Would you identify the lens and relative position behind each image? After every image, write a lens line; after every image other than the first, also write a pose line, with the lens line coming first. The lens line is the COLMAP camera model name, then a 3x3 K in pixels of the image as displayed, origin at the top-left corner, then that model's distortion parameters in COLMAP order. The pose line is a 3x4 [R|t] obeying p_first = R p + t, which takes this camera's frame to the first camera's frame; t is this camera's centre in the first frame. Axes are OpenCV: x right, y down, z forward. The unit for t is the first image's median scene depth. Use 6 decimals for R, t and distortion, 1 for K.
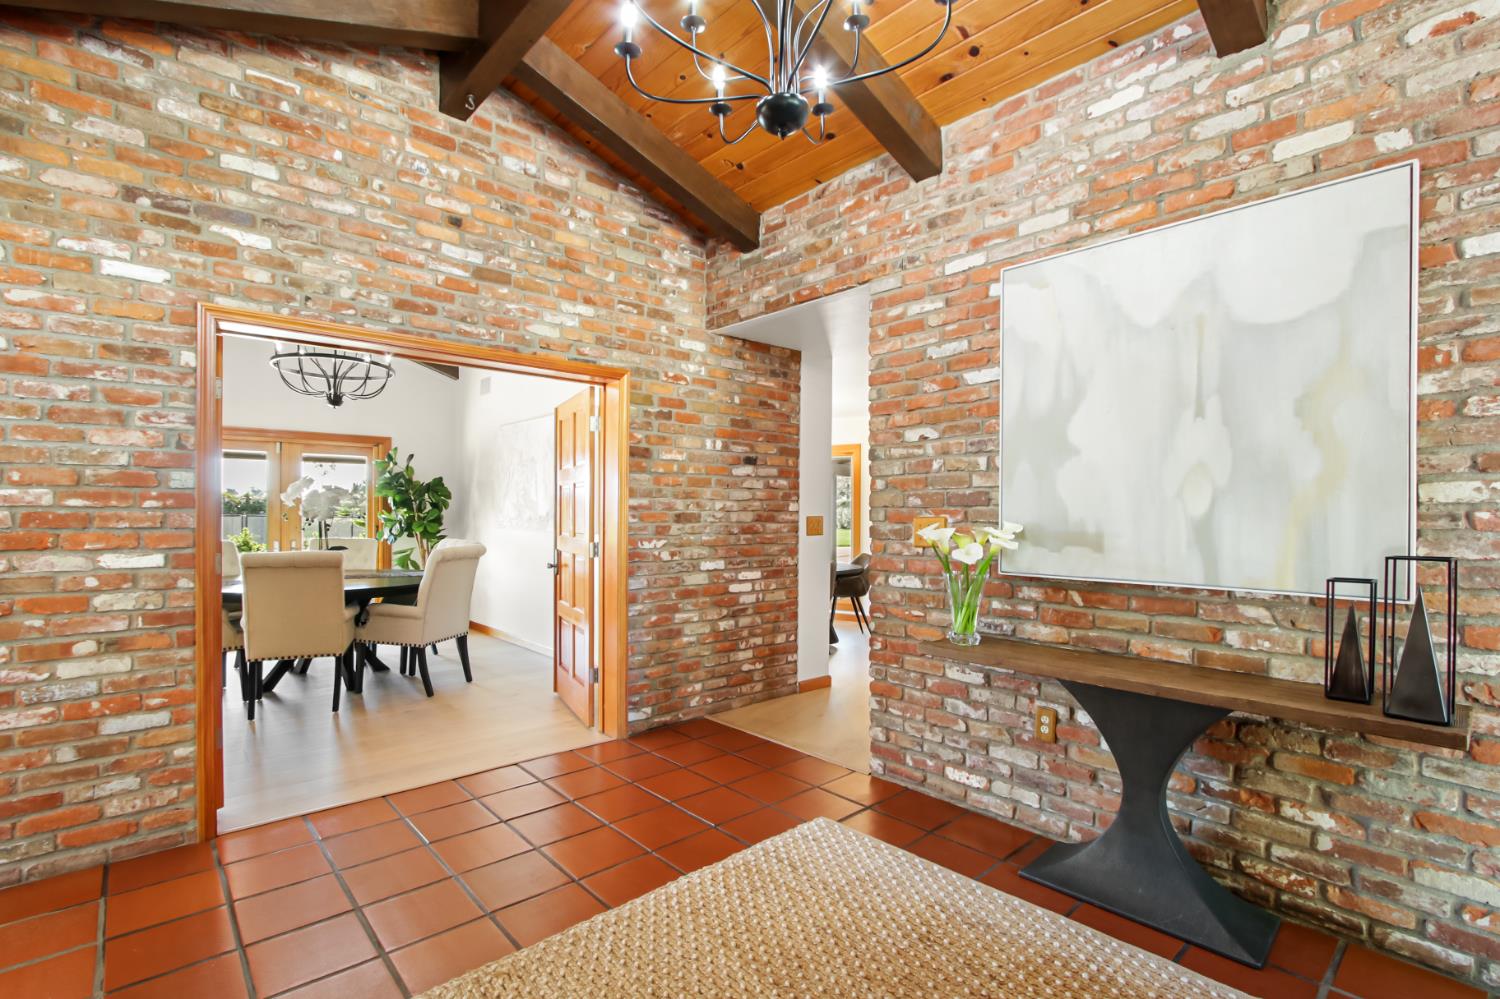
lens RADIAL K [[717.2, 0, 750.6], [0, 717.2, 507.8], [0, 0, 1]] dist [-0.001835, 0.000087]
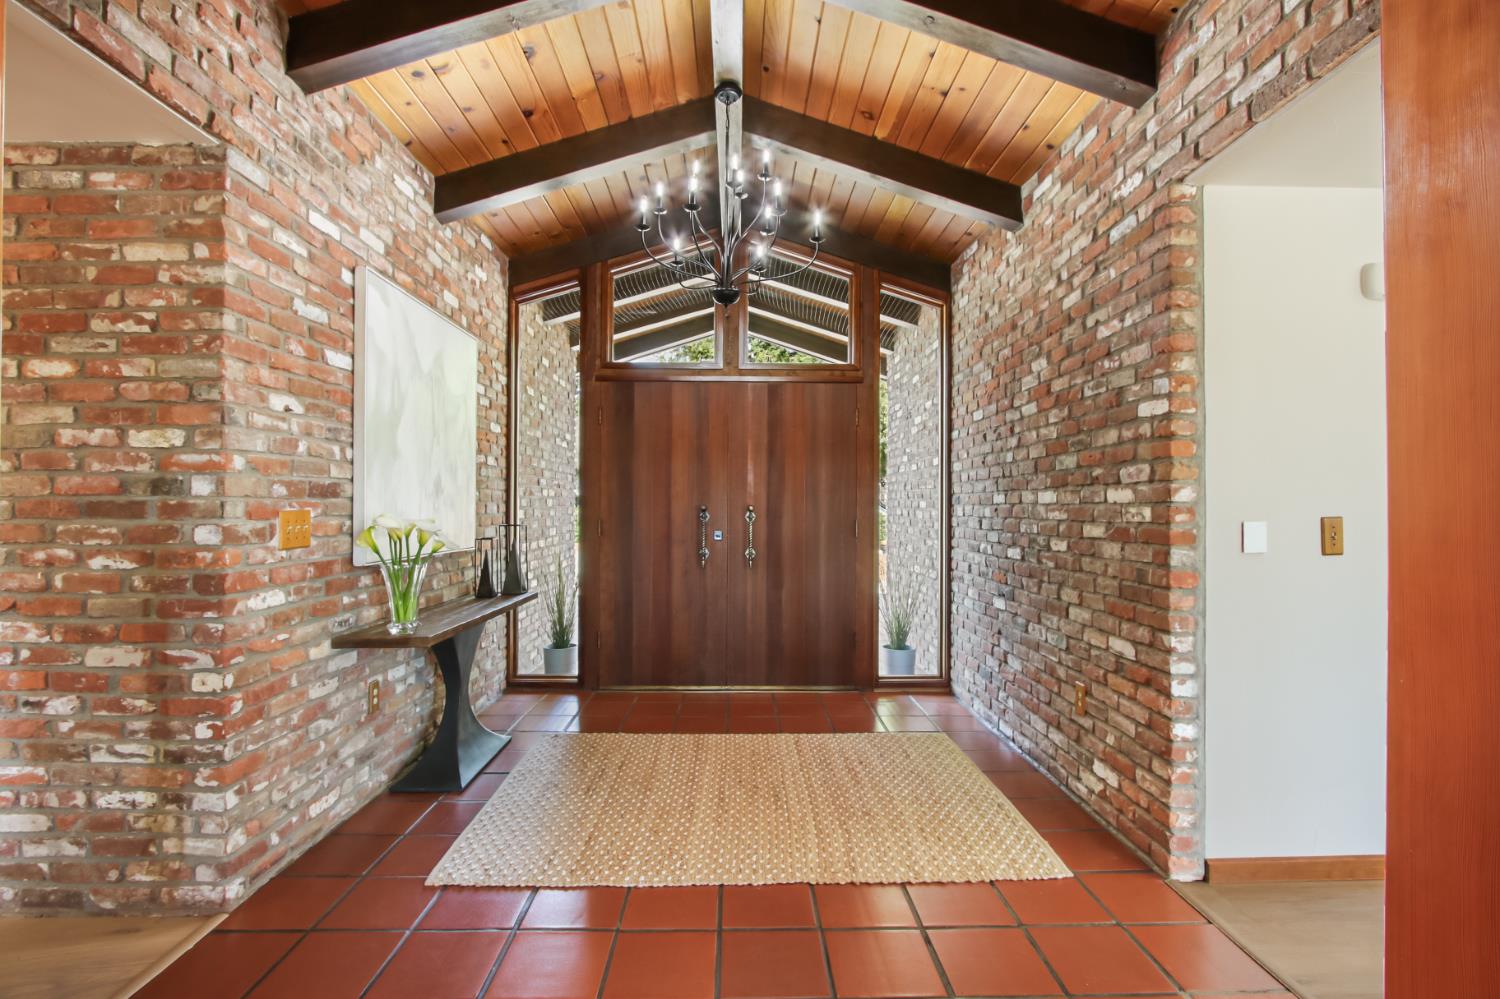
lens RADIAL K [[717.2, 0, 751.1], [0, 717.2, 503.3], [0, 0, 1]] dist [-0.001835, 0.000087]
pose [[-0.759341, 0.003541, 0.650683, -0.656621], [-0.002301, 0.999964, -0.008127, 0.009929], [-0.650689, -0.007668, -0.759306, 1.279968]]
